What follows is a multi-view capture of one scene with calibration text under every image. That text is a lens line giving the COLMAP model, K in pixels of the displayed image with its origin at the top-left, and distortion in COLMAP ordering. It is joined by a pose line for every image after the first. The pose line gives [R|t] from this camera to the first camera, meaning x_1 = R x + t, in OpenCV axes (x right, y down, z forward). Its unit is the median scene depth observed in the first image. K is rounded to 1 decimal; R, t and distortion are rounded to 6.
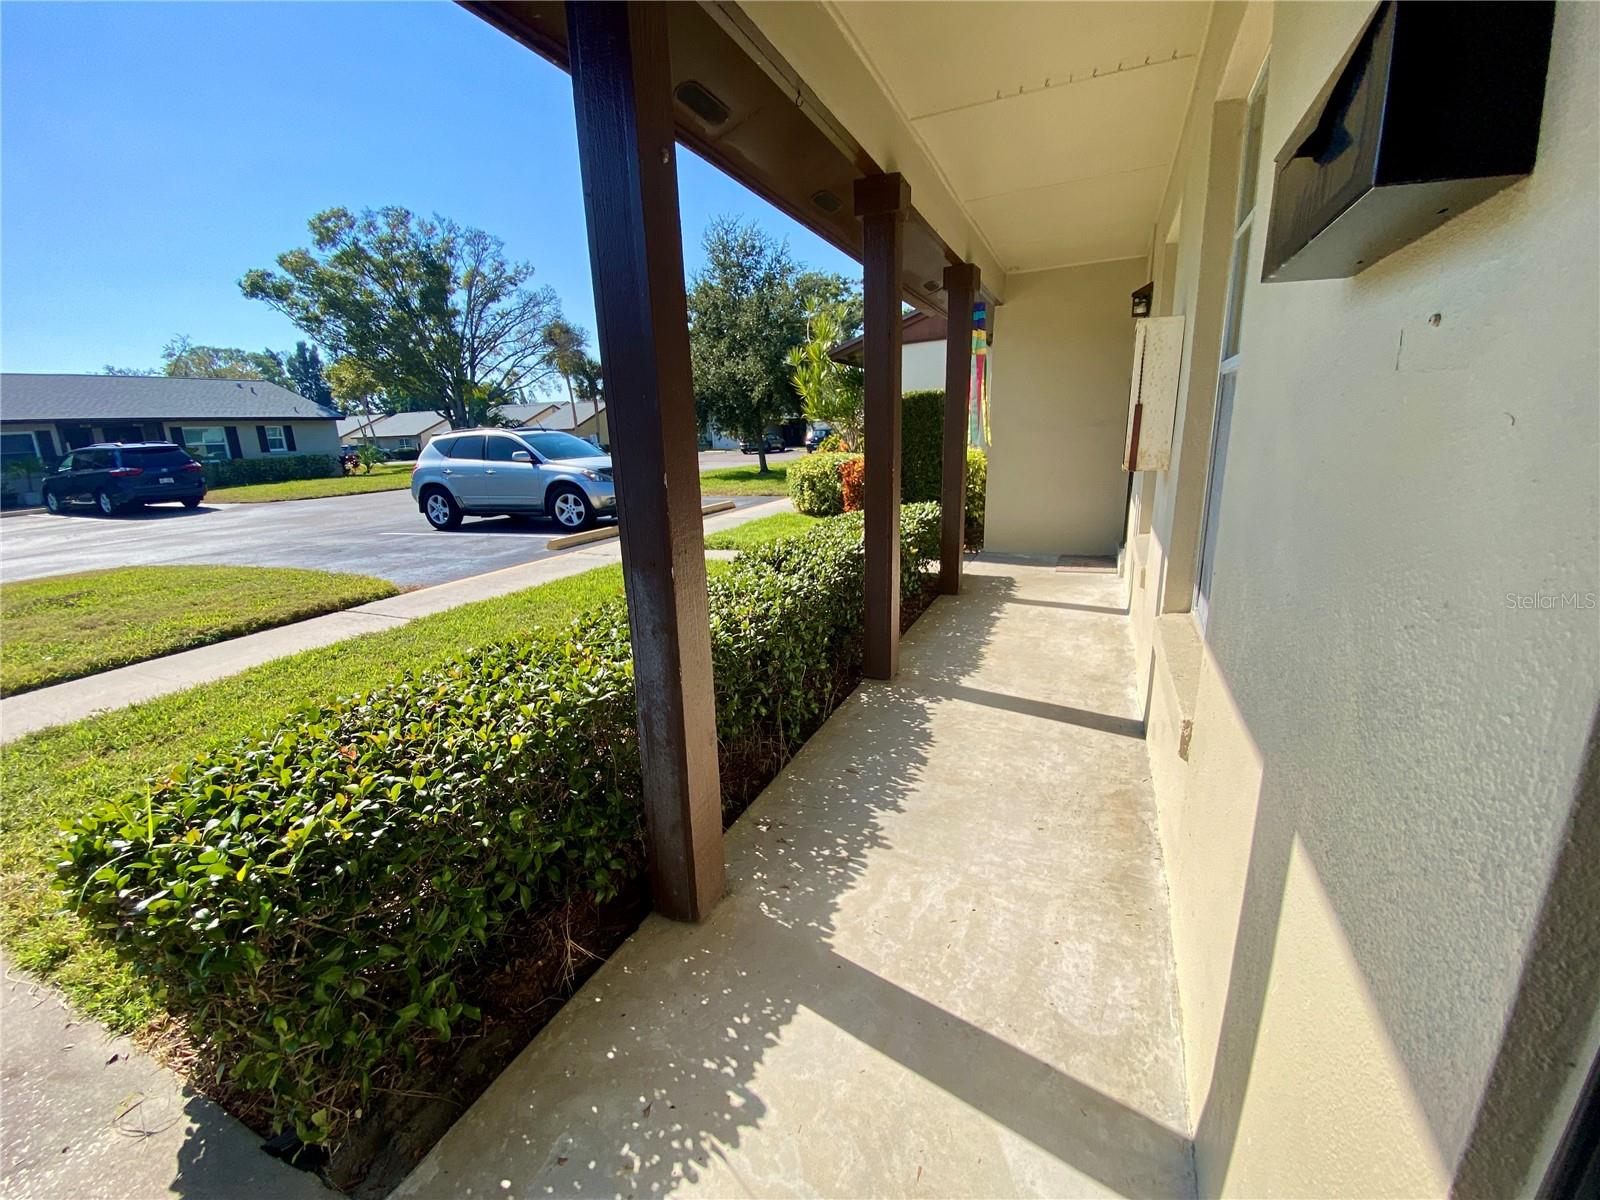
lens RADIAL K [[651.5, 0, 791.4], [0, 651.5, 598.4], [0, 0, 1]] dist [0.035710, -0.027055]
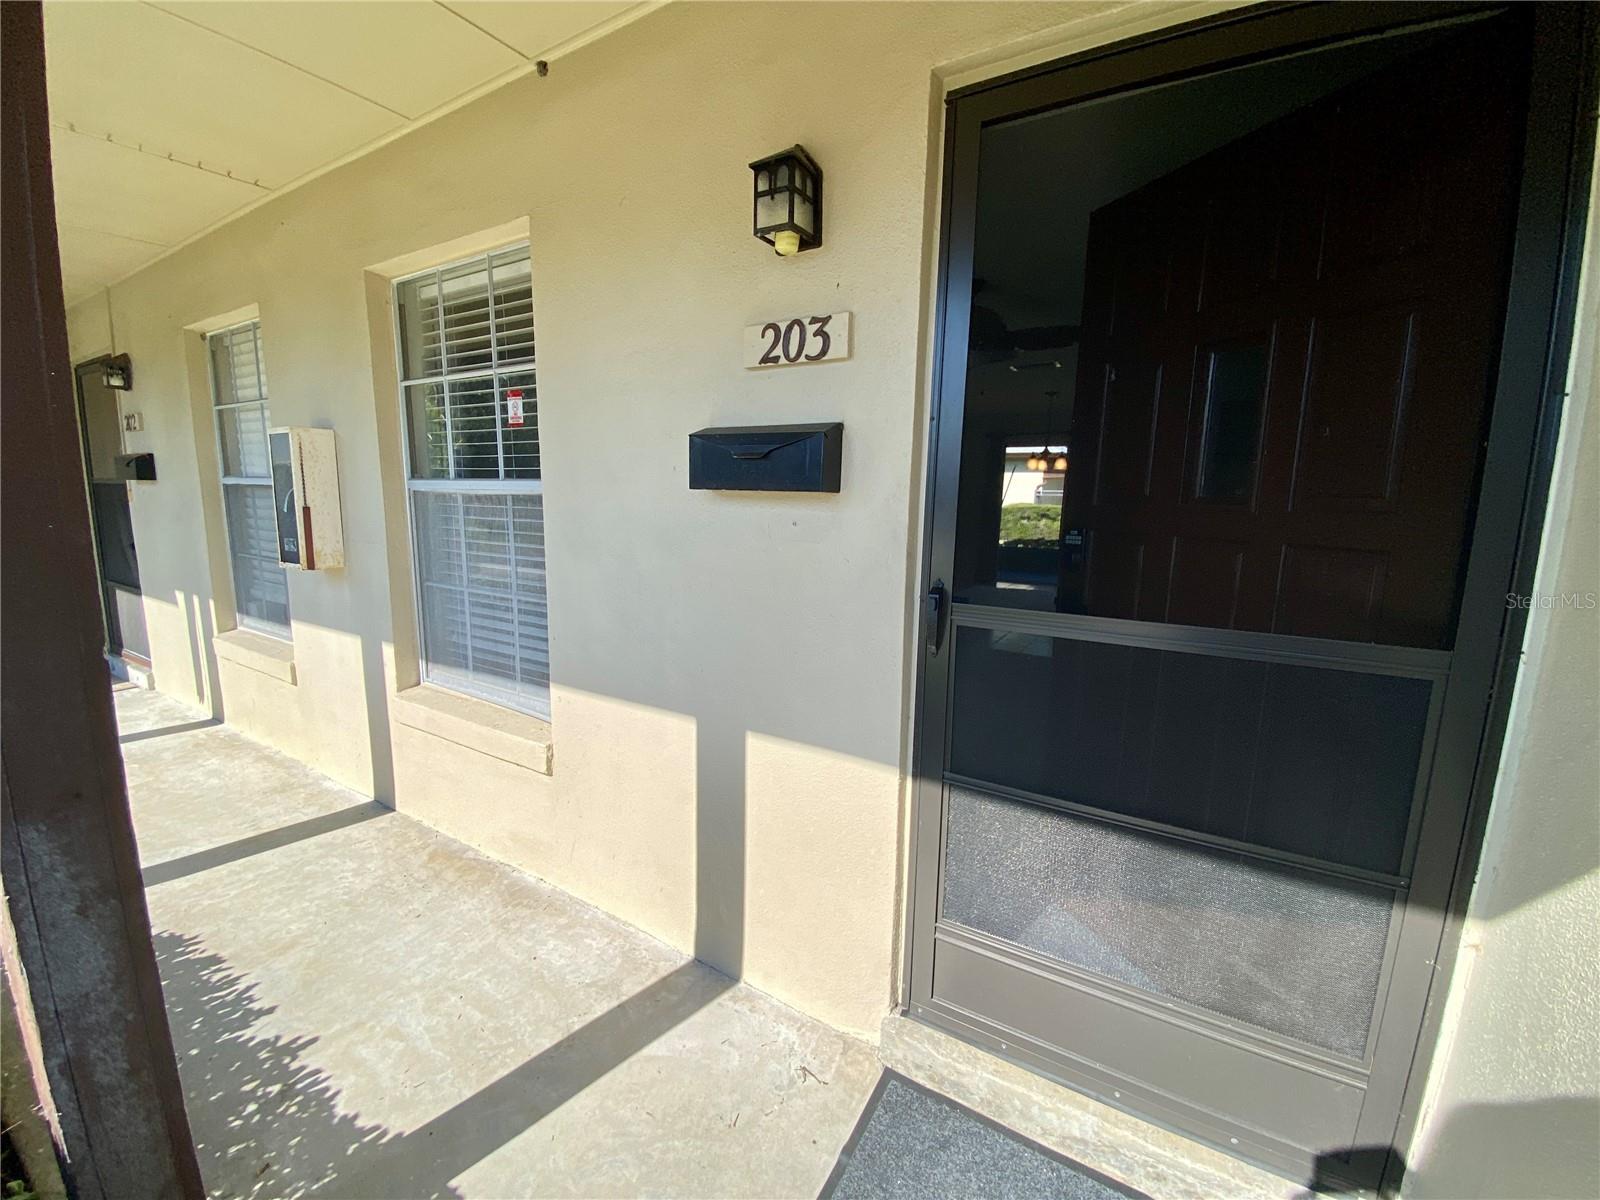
lens RADIAL K [[651.5, 0, 791.4], [0, 651.5, 598.4], [0, 0, 1]] dist [0.035710, -0.027055]
pose [[0.129676, -0.124709, 0.983683, -0.562773], [0.225937, 0.969678, 0.093149, -0.110831], [-0.965472, 0.210172, 0.153920, 0.185426]]
